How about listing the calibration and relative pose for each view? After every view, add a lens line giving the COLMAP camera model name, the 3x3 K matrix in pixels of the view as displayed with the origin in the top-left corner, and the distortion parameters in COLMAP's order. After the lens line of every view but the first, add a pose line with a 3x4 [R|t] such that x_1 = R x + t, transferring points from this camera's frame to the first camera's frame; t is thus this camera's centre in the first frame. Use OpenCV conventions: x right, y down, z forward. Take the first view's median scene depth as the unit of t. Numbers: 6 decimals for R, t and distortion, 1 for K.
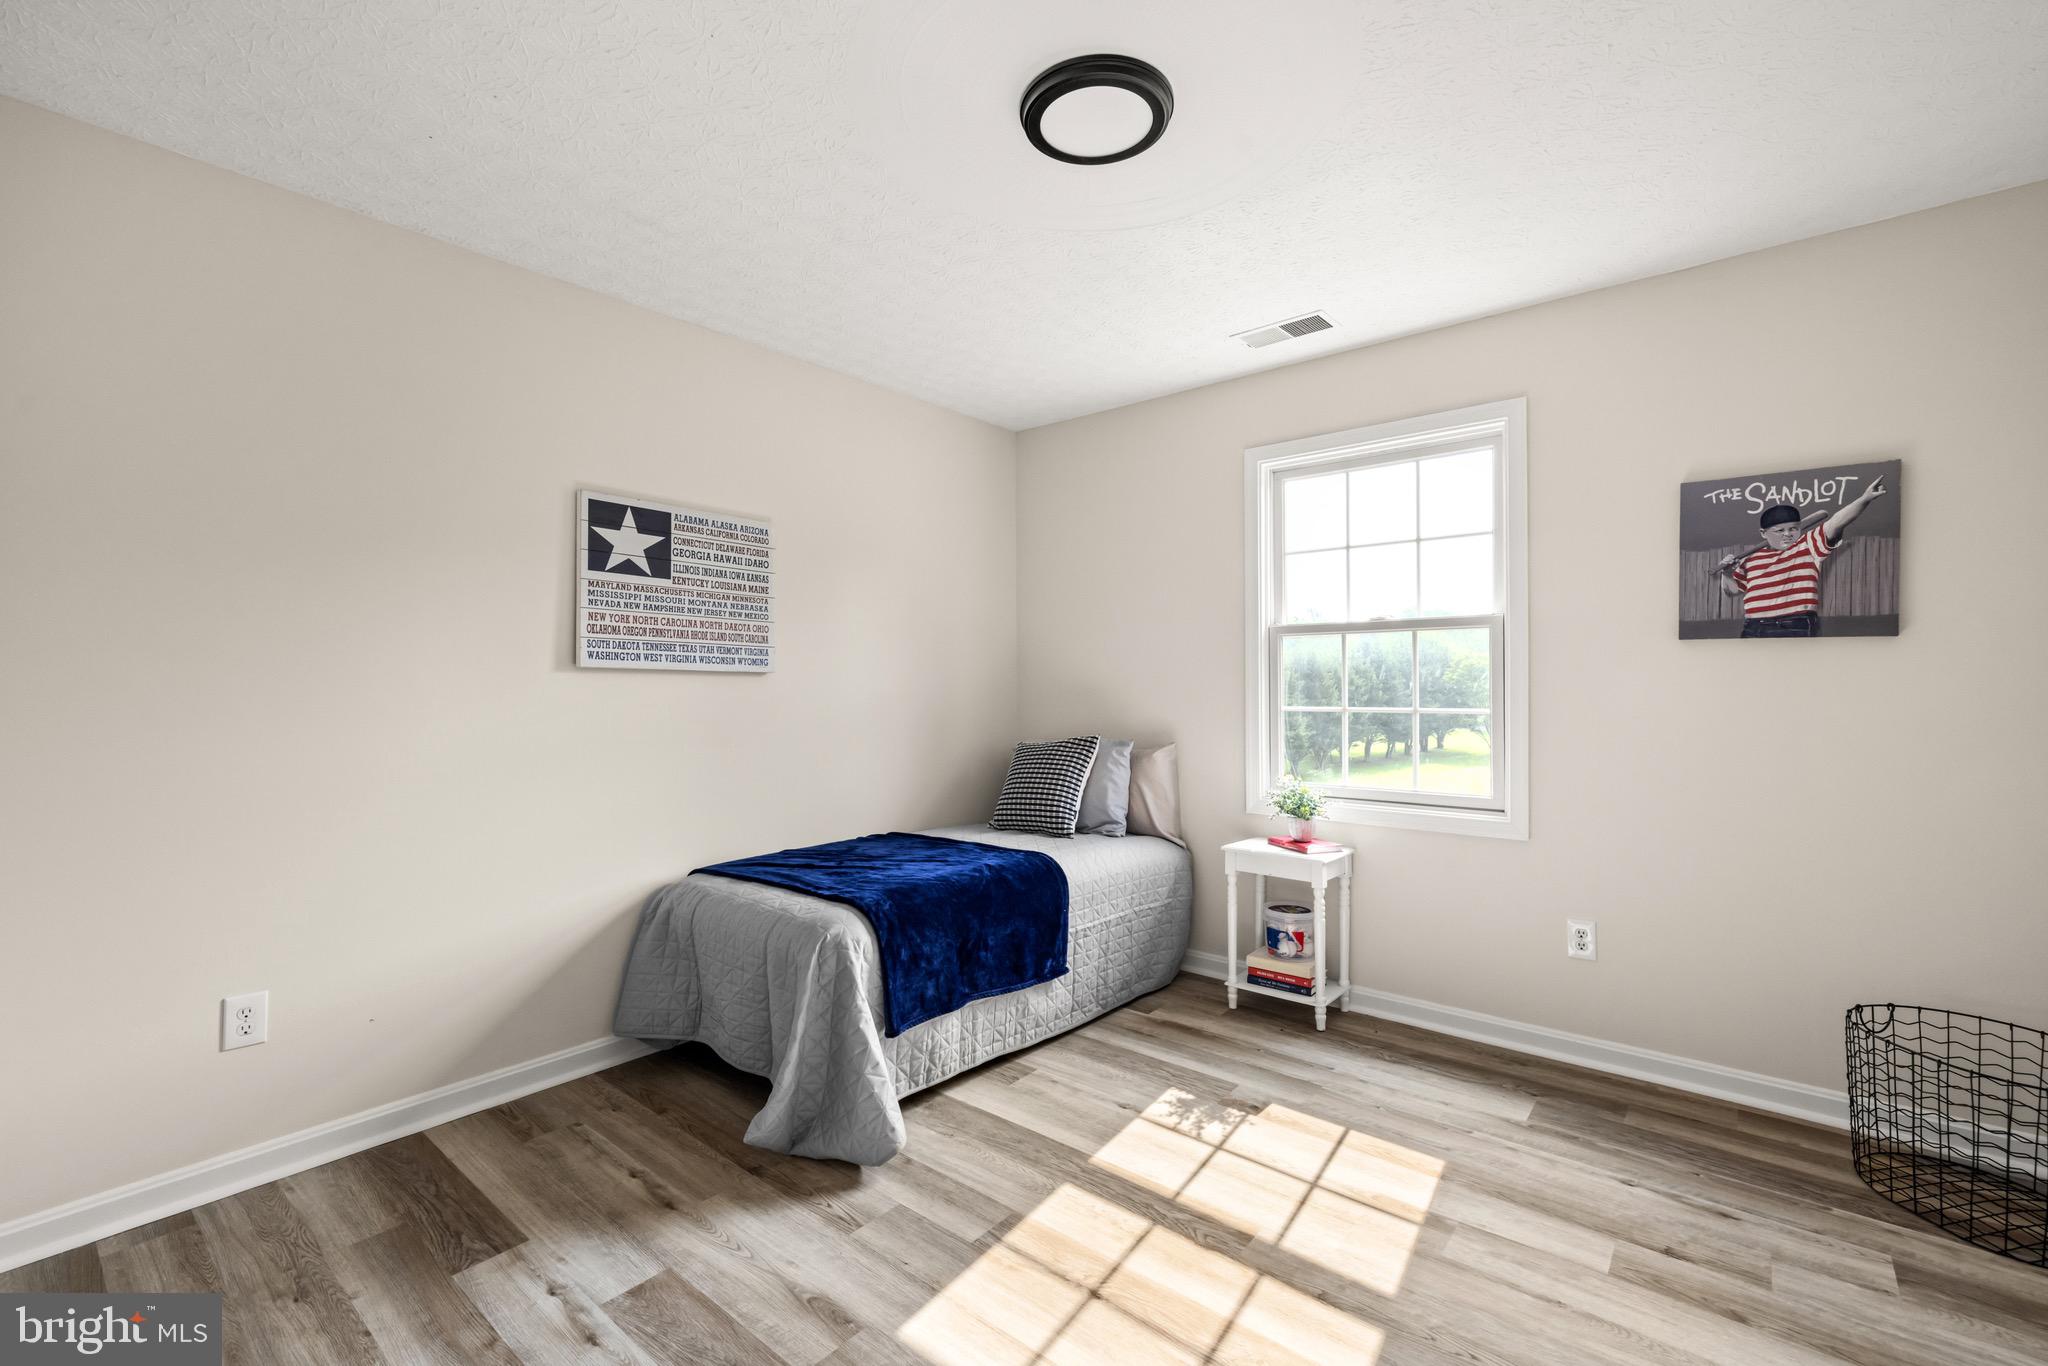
lens RADIAL K [[841.1, 0, 1014.1], [0, 841.1, 678.6], [0, 0, 1]] dist [-0.017600, 0.000303]
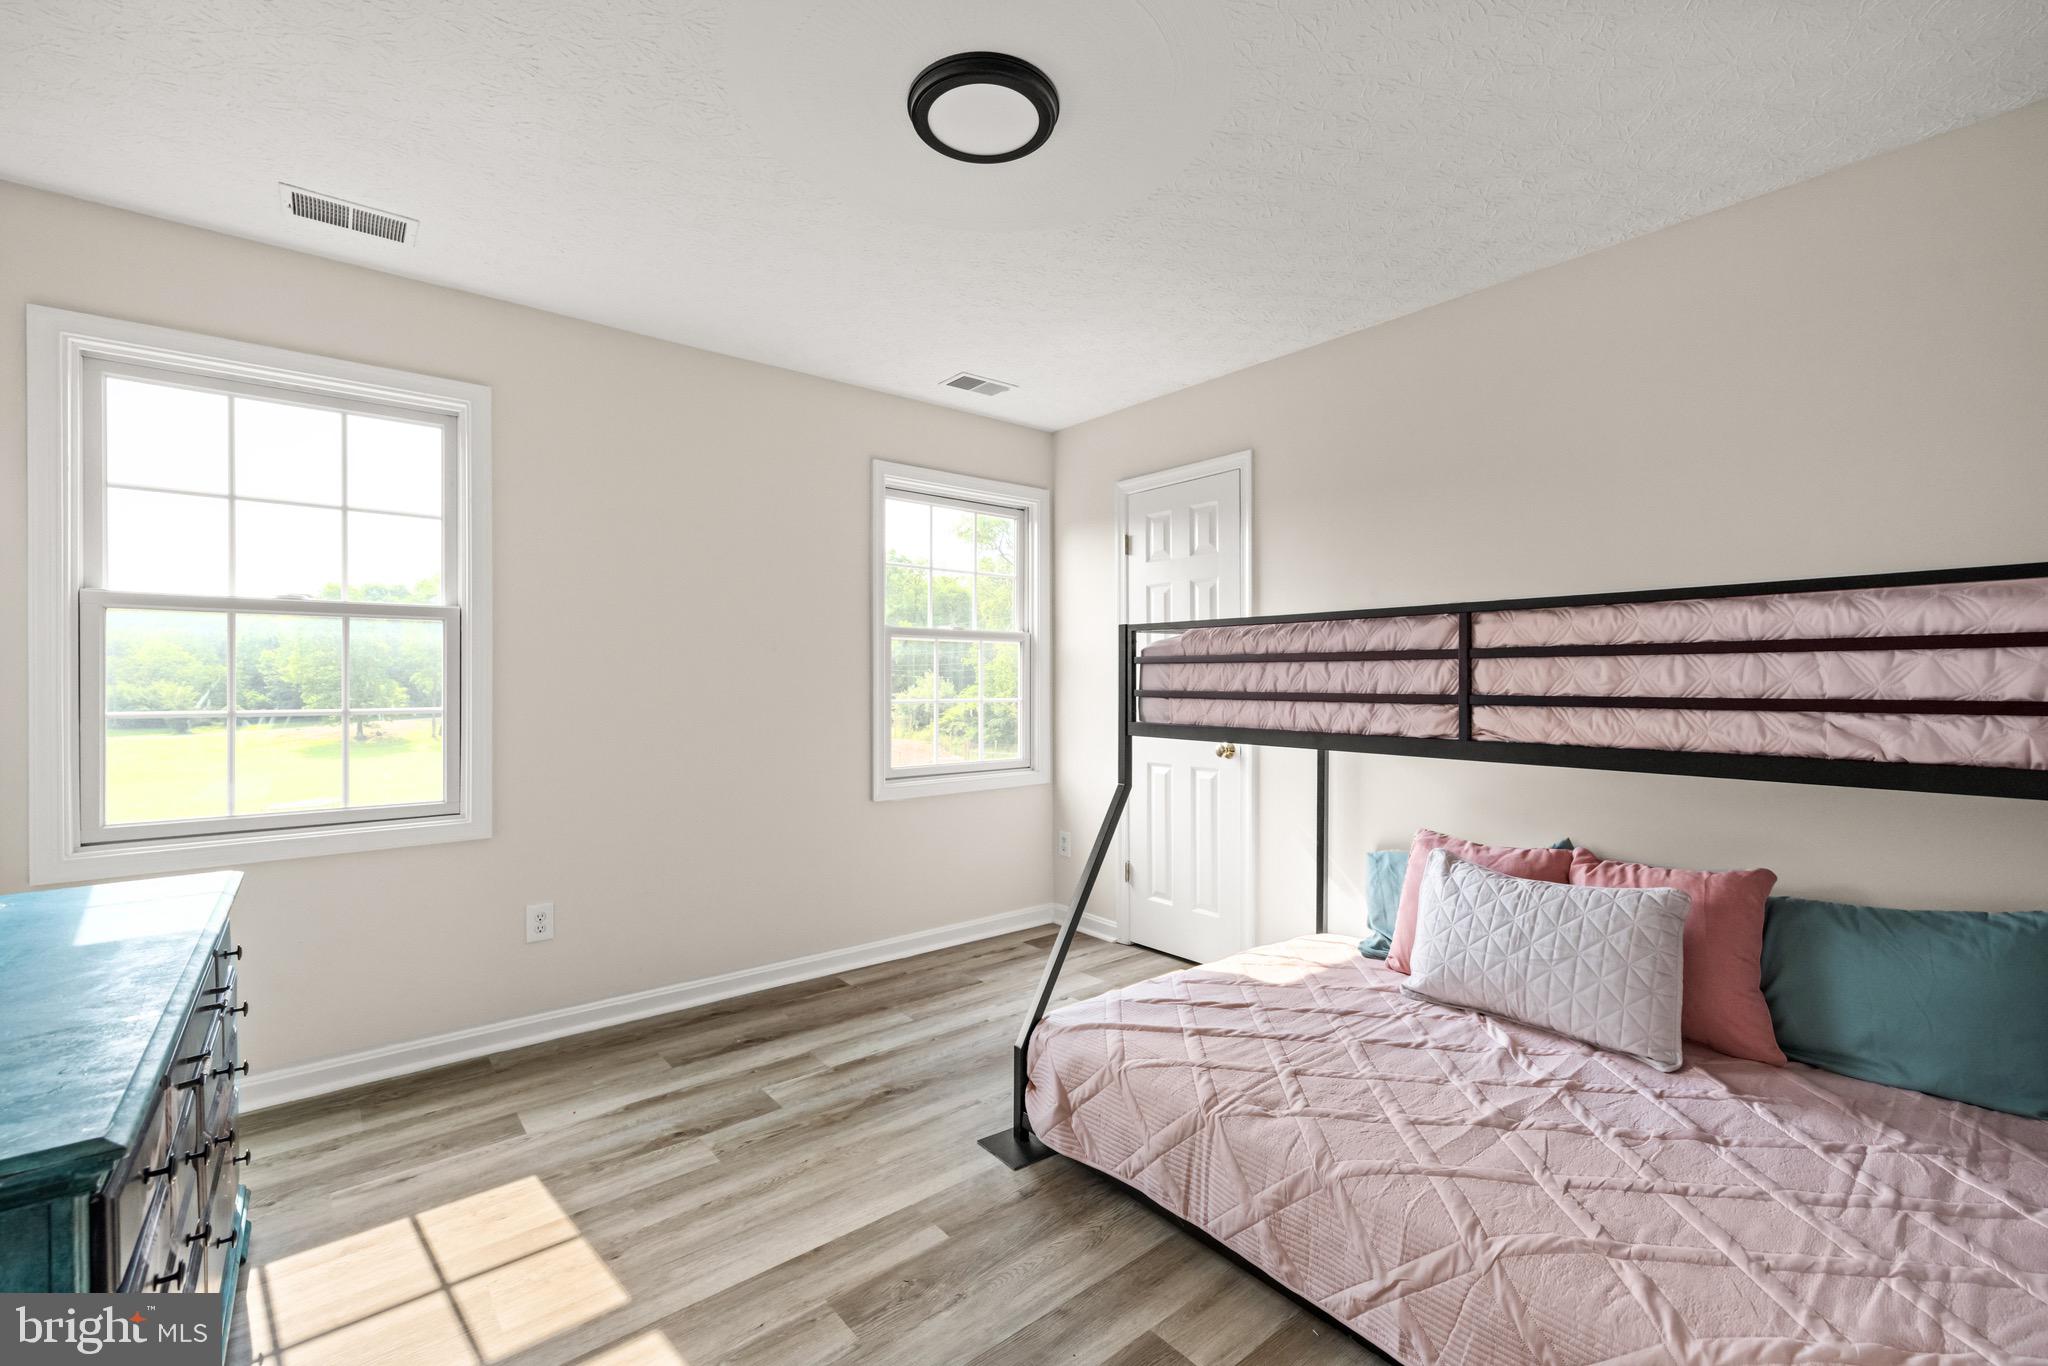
lens RADIAL K [[841.1, 0, 1014.1], [0, 841.1, 678.6], [0, 0, 1]] dist [-0.017600, 0.000303]
pose [[0.185699, 0.002150, 0.982604, -0.214819], [-0.008023, 0.999968, -0.000671, 0.000412], [-0.982574, -0.007759, 0.185710, 0.187633]]
